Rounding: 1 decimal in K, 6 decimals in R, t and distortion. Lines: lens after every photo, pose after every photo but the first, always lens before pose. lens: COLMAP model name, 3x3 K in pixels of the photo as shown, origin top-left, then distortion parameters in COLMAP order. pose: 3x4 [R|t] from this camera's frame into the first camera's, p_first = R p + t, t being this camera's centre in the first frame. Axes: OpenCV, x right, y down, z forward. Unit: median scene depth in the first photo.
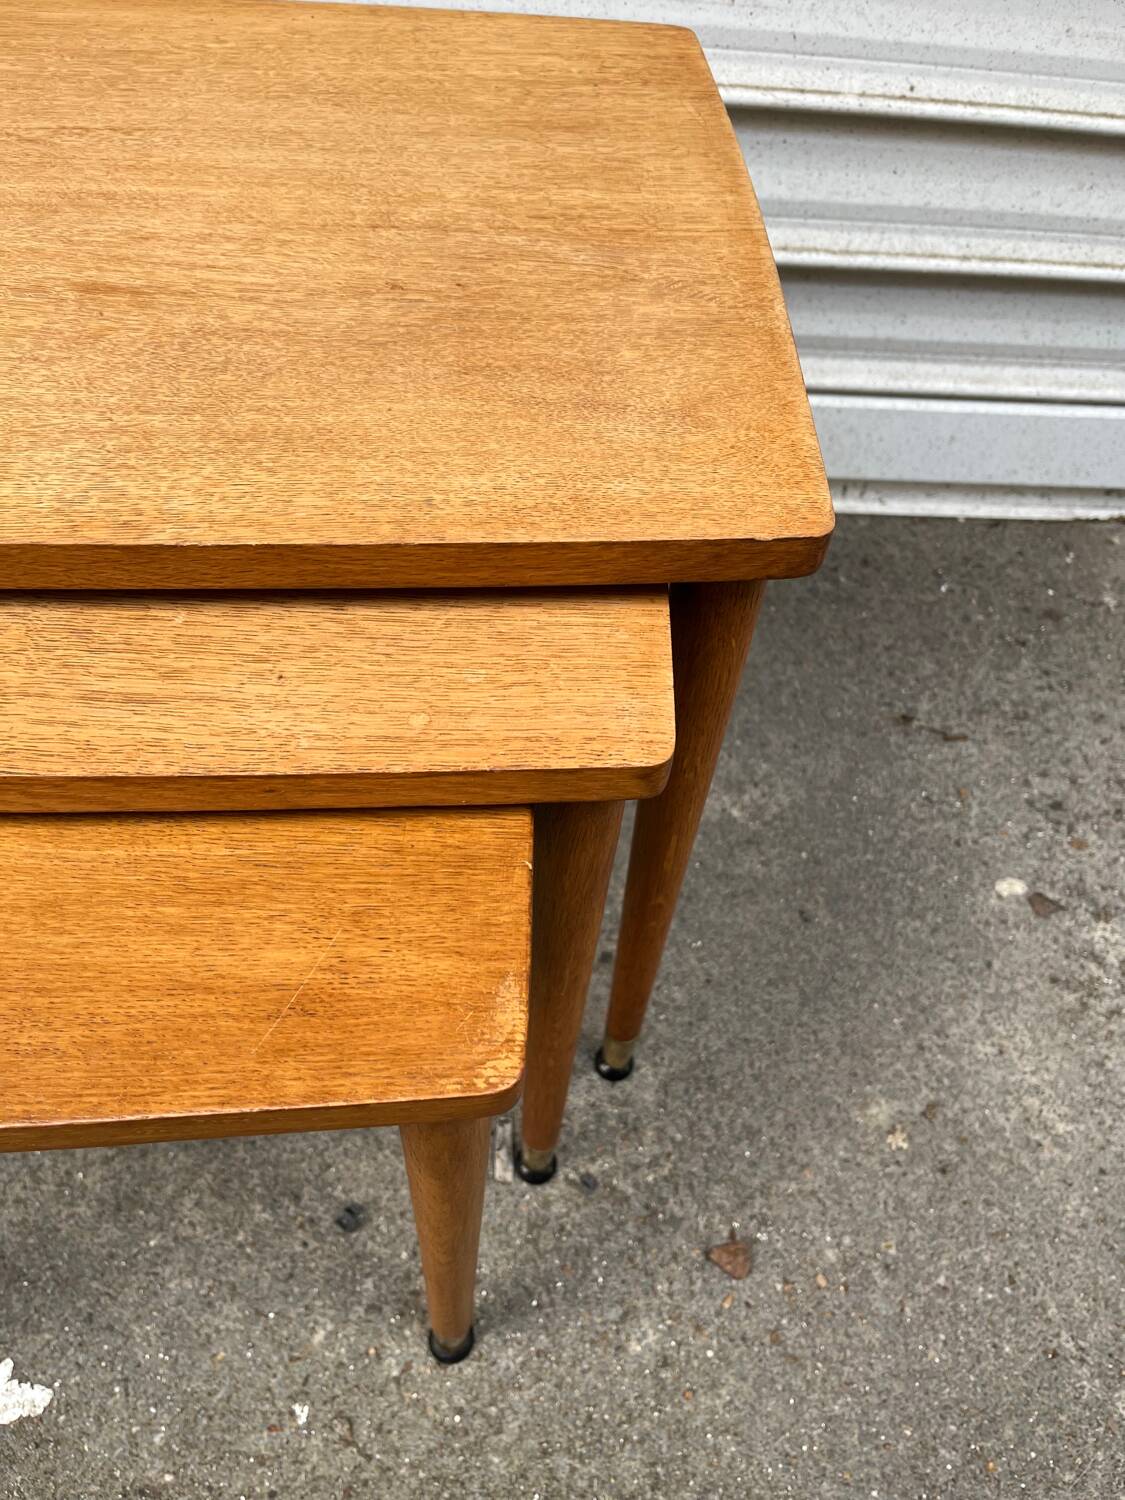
lens RADIAL K [[1160.1, 0, 579.6], [0, 1160.1, 761.2], [0, 0, 1]] dist [0.057625, -0.083173]
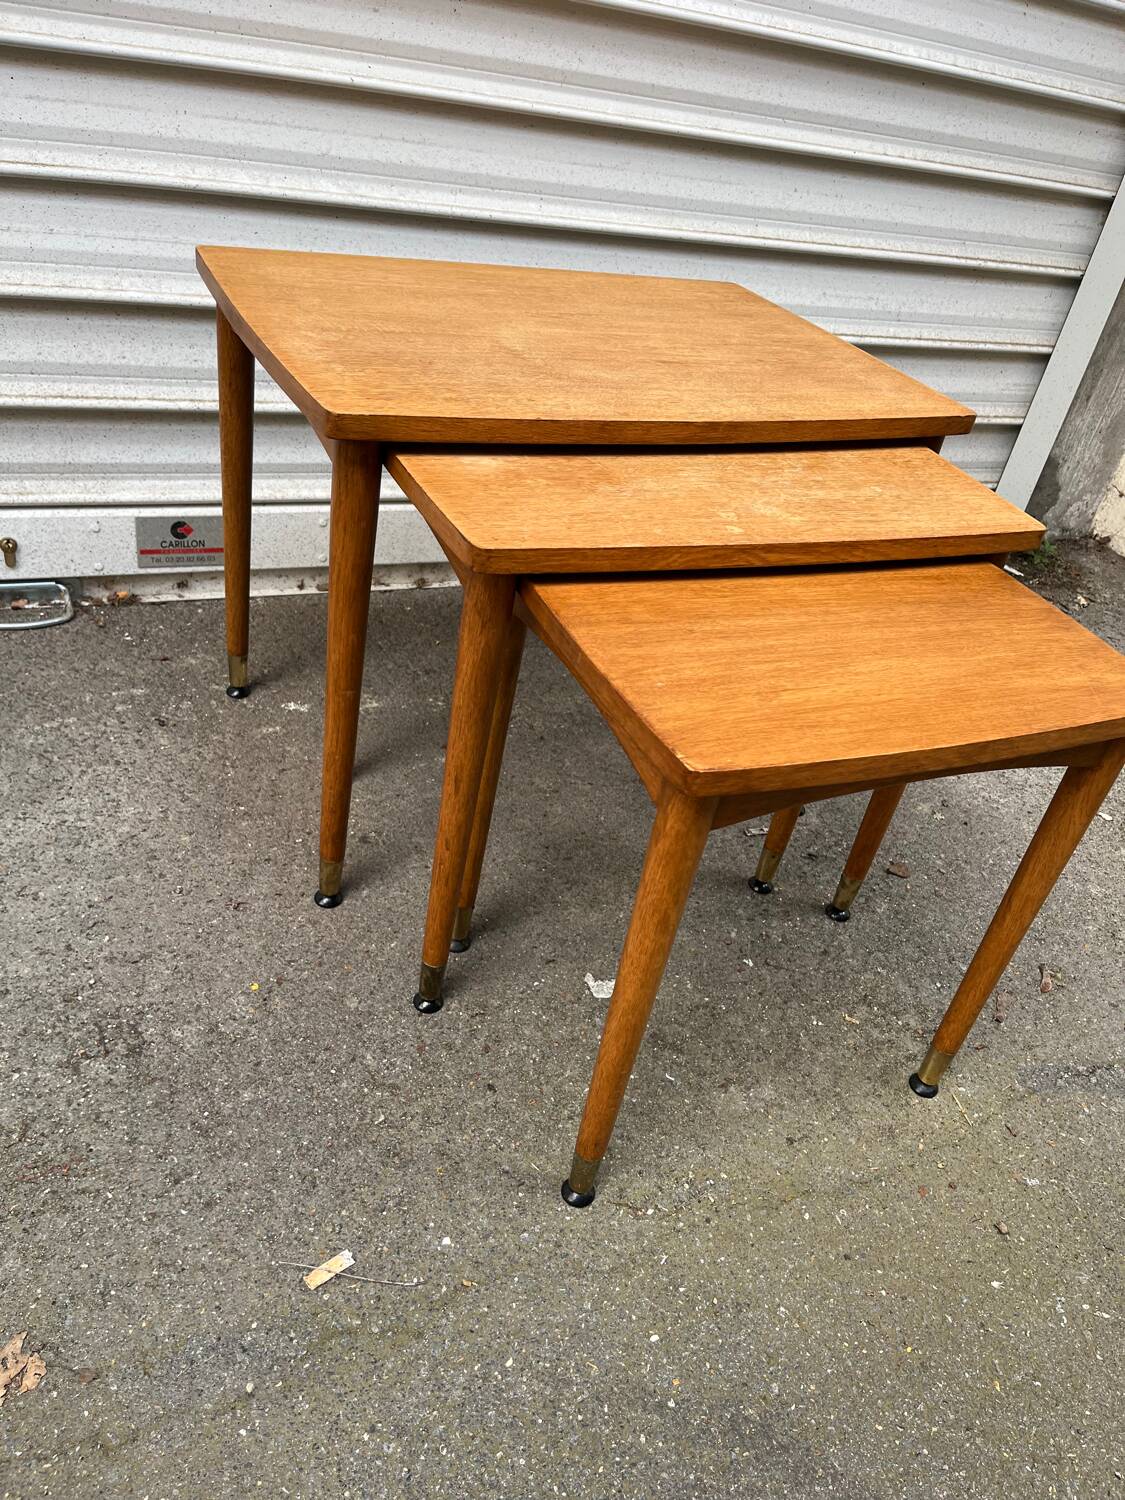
lens RADIAL K [[1160.1, 0, 583.3], [0, 1160.1, 756.2], [0, 0, 1]] dist [0.057625, -0.083173]
pose [[0.914708, -0.151992, 0.374442, -0.971992], [0.238572, 0.950980, -0.196778, 0.490287], [-0.326178, 0.269326, 0.906130, -0.543932]]
